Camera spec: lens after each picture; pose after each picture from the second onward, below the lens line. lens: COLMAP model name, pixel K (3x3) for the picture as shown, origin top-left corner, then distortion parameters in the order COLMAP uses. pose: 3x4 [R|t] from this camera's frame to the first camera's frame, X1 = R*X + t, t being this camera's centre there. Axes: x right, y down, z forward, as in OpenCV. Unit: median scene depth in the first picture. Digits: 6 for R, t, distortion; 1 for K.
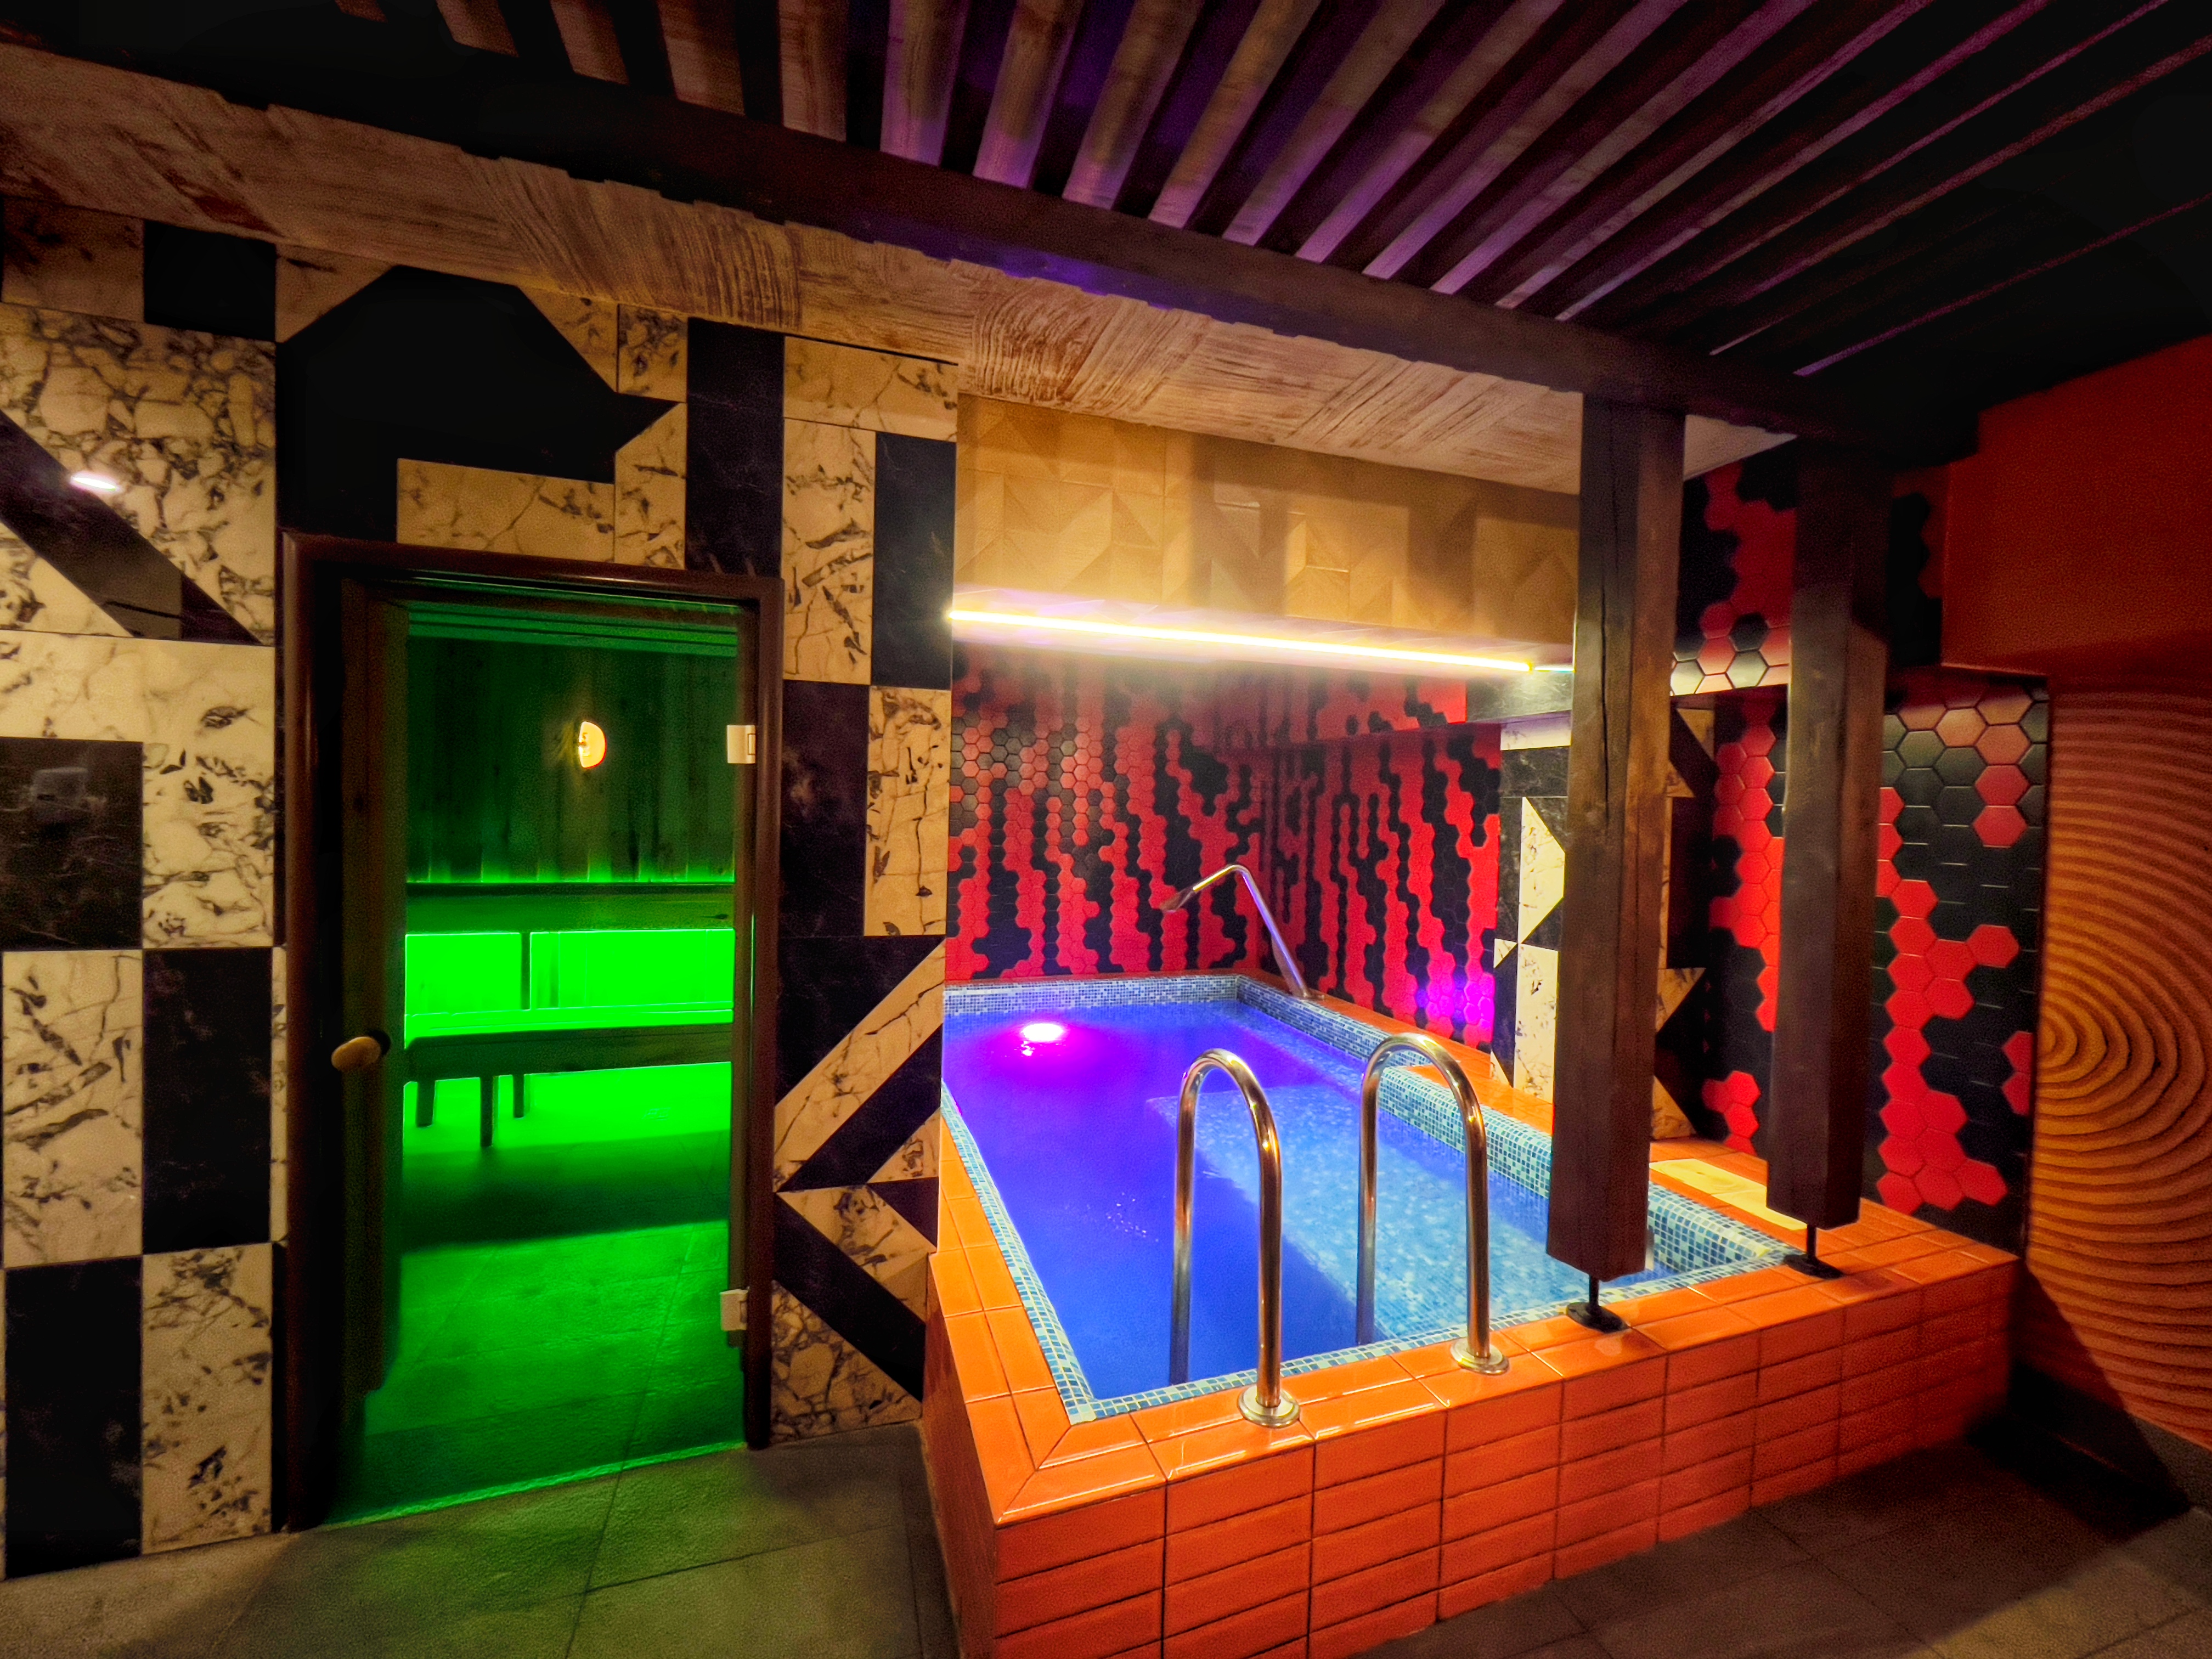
lens RADIAL K [[883.9, 0, 1106.1], [0, 883.9, 824.0], [0, 0, 1]] dist [-0.000852, 0.001014]
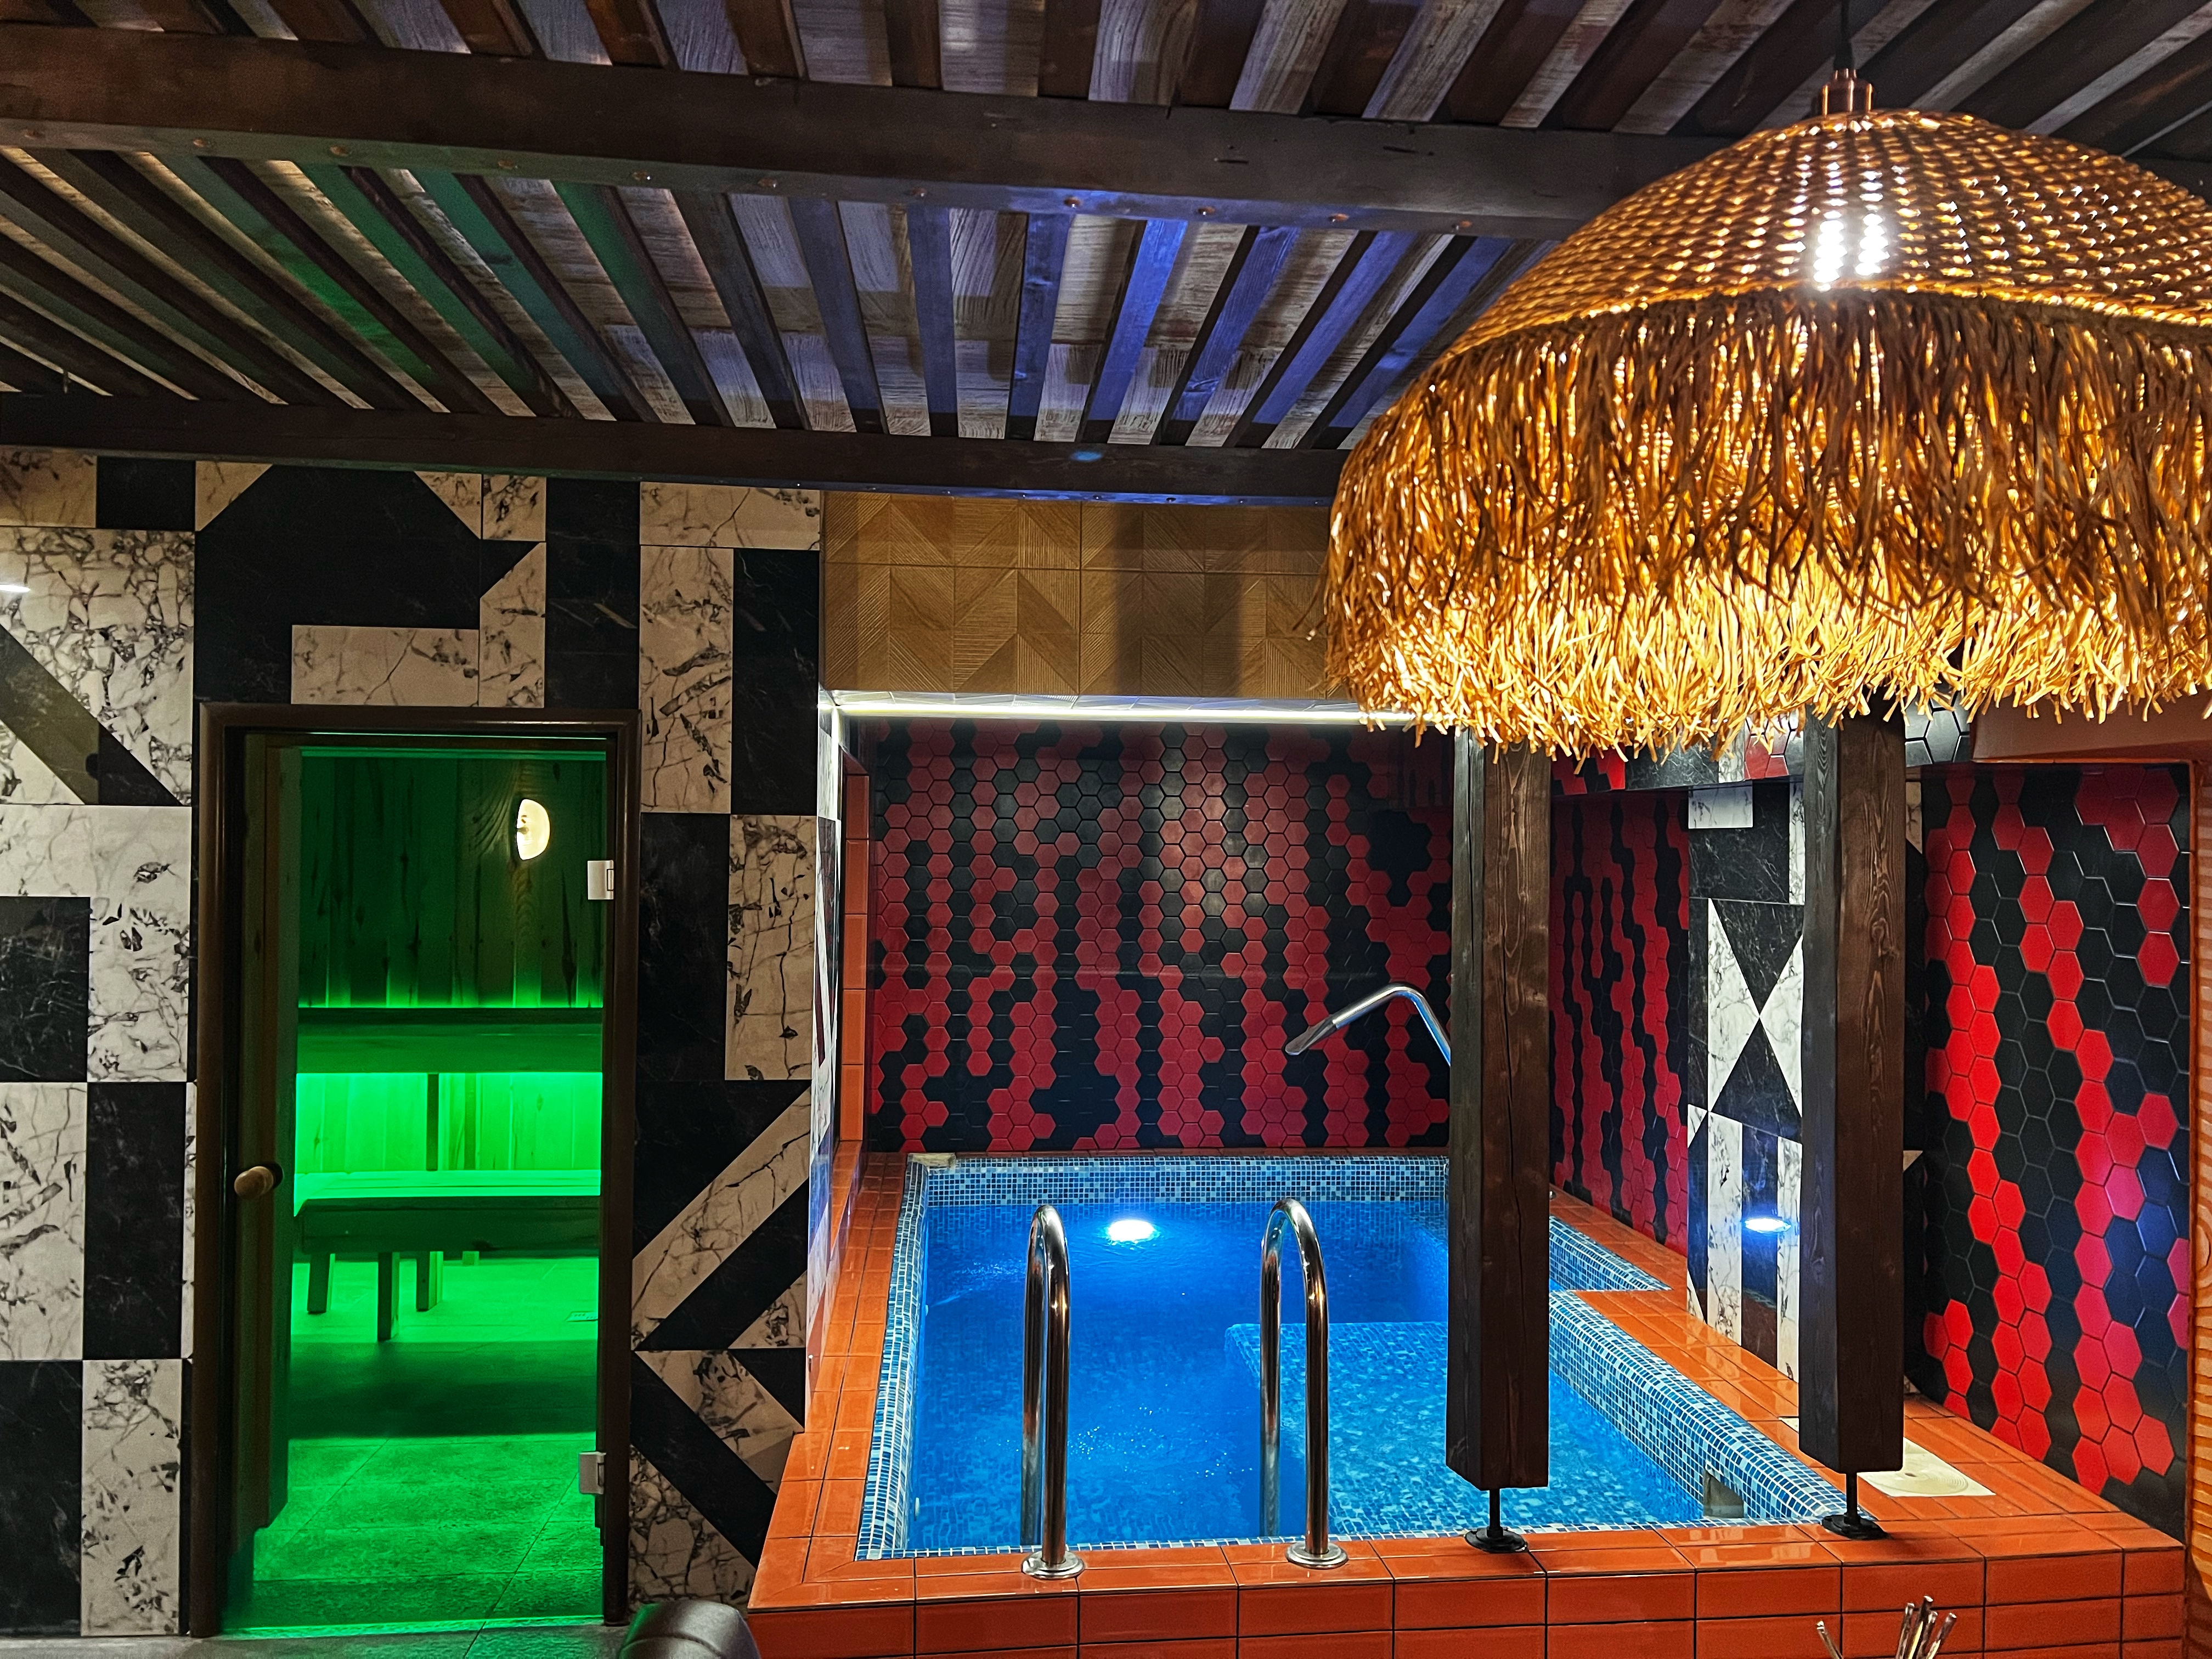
lens RADIAL K [[1673.2, 0, 1127.2], [0, 1673.2, 829.8], [0, 0, 1]] dist [0.047399, -0.044427]
pose [[0.976505, -0.015124, -0.214965, 0.536699], [0.008492, 0.999460, -0.031741, -0.080289], [0.215329, 0.029169, 0.976106, -0.664808]]
